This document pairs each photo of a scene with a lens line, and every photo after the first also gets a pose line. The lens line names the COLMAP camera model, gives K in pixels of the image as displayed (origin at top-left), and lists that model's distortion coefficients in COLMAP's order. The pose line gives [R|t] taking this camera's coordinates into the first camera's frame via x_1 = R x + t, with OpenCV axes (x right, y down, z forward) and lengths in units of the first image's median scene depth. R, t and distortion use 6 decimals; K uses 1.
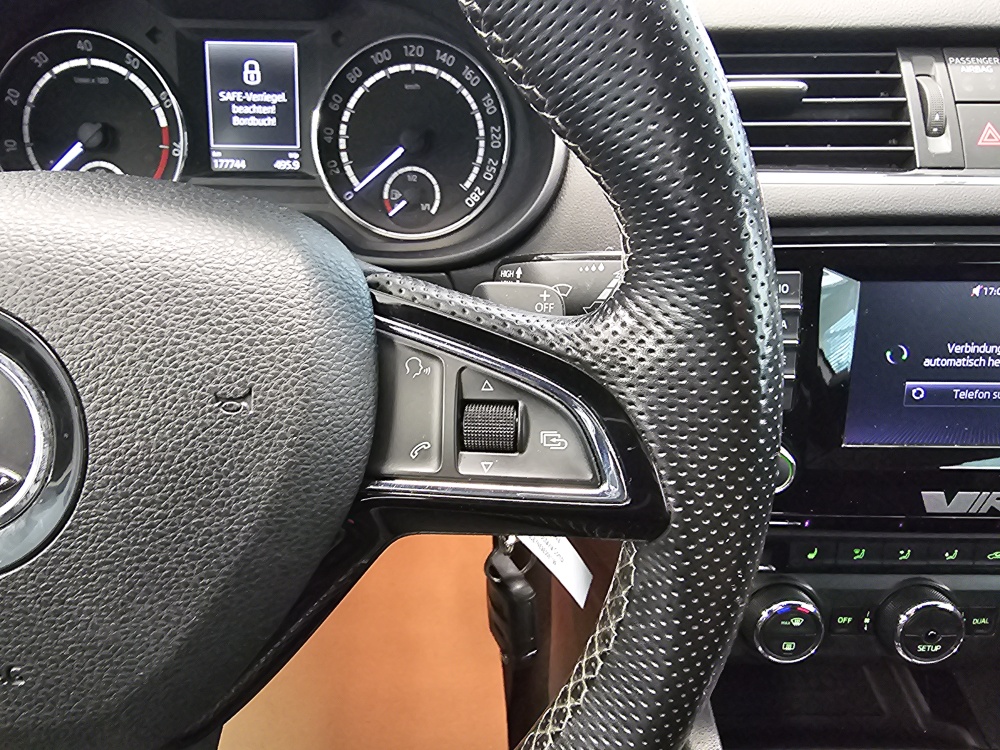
lens RADIAL K [[688.2, 0, 435.0], [0, 688.2, 377.6], [0, 0, 1]] dist [-0.004695, 0.006204]
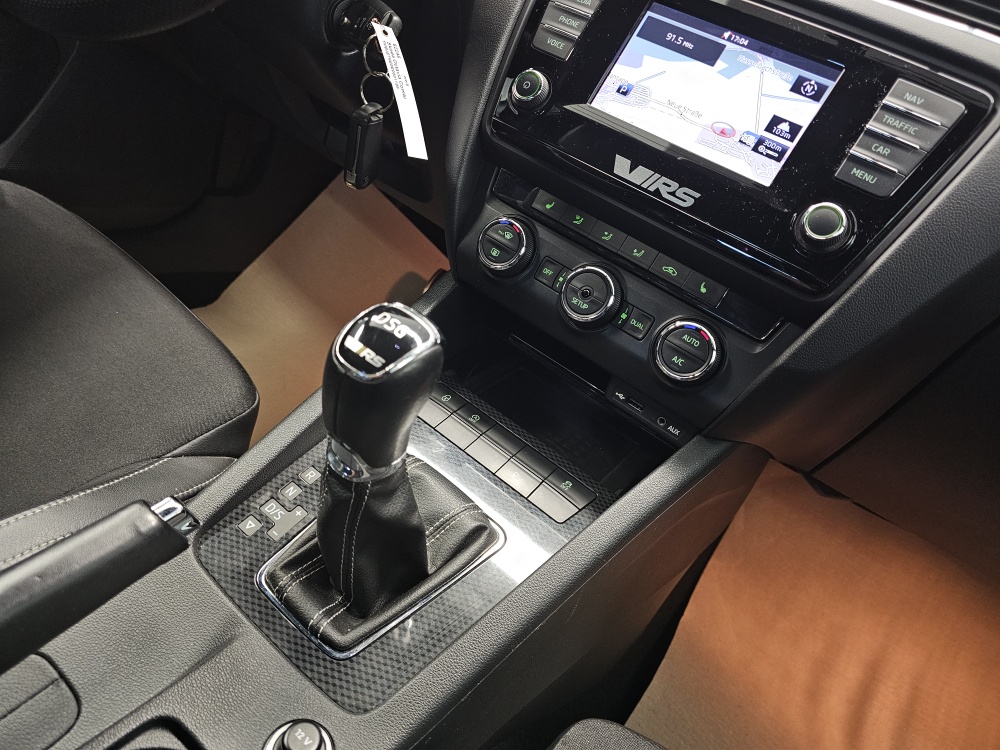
lens RADIAL K [[678.7, 0, 500.8], [0, 678.7, 354.2], [0, 0, 1]] dist [0.058893, -0.060604]
pose [[0.772140, 0.510962, -0.377779, 1.120487], [-0.576040, 0.813821, -0.076636, 0.646124], [0.268286, 0.276790, 0.922719, -0.156577]]
